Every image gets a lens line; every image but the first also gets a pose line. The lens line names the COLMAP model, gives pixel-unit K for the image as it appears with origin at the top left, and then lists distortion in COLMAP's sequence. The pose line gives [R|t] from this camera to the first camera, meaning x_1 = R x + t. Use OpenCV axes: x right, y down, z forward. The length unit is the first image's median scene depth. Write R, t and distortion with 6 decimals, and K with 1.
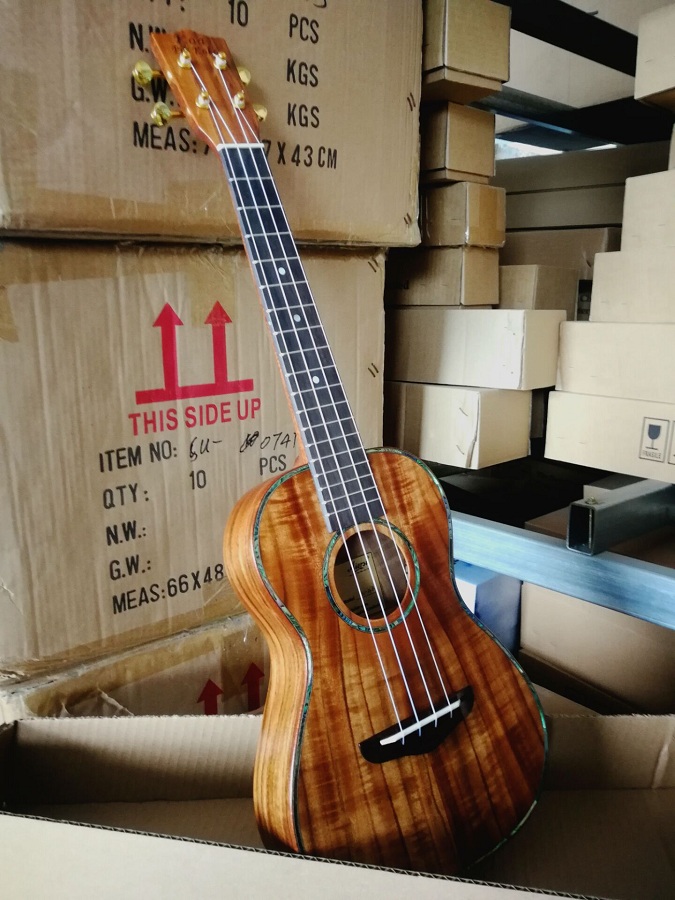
lens RADIAL K [[710.0, 0, 332.3], [0, 710.0, 445.8], [0, 0, 1]] dist [-0.000350, 0.016809]
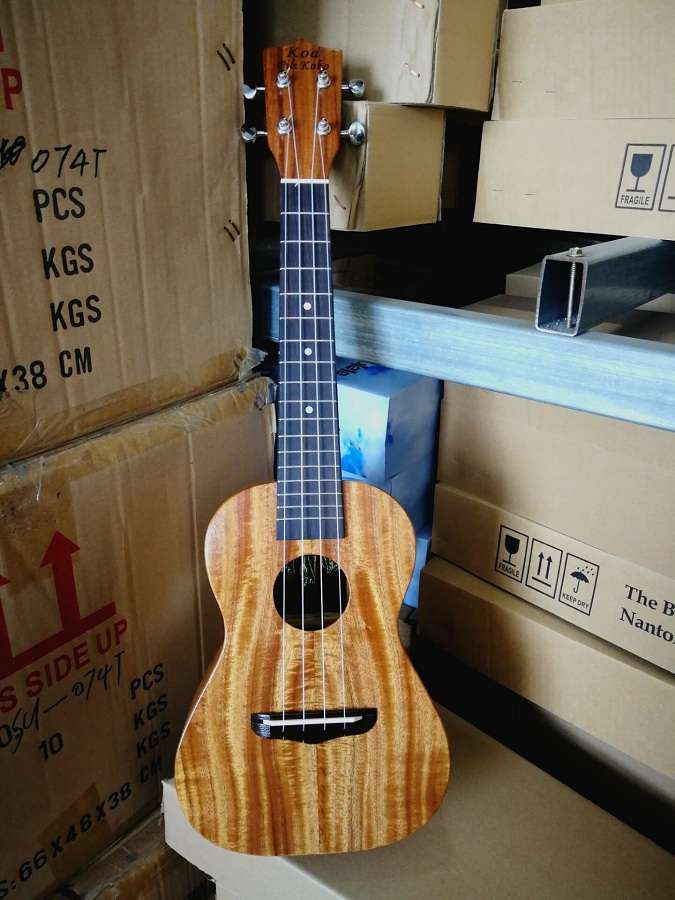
lens RADIAL K [[710.0, 0, 332.3], [0, 710.0, 445.8], [0, 0, 1]] dist [-0.000350, 0.016809]
pose [[0.979908, -0.057991, 0.190832, 0.011939], [0.016145, 0.976720, 0.213908, 0.095622], [-0.198794, -0.206529, 0.958033, 0.347148]]
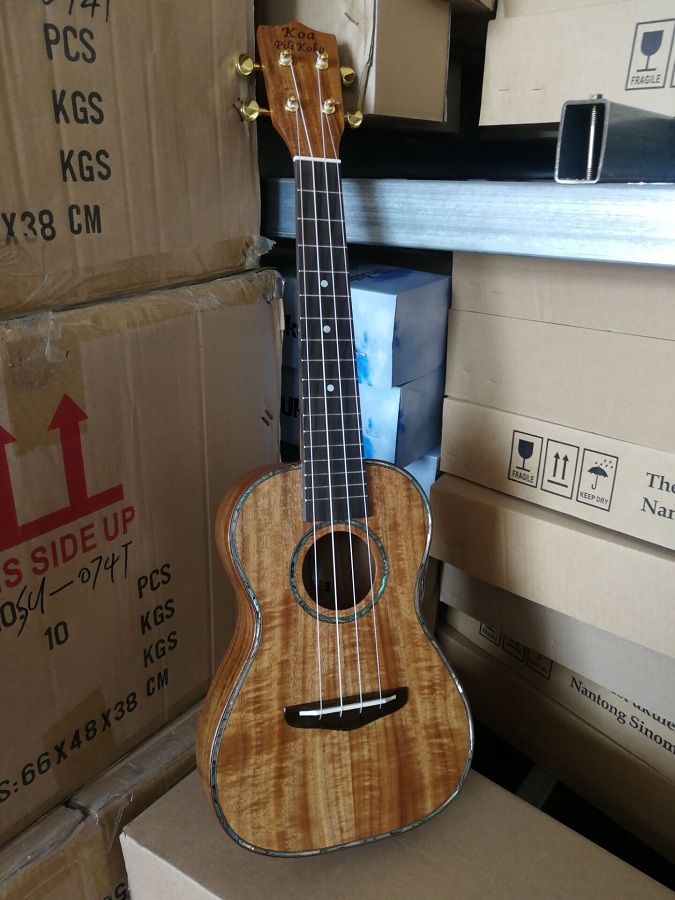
lens RADIAL K [[706.0, 0, 323.0], [0, 706.0, 451.6], [0, 0, 1]] dist [-0.006447, 0.029620]
pose [[0.976604, -0.062520, 0.205759, -0.022762], [0.026695, 0.984650, 0.172485, 0.246432], [-0.213384, -0.162956, 0.963282, 0.348752]]
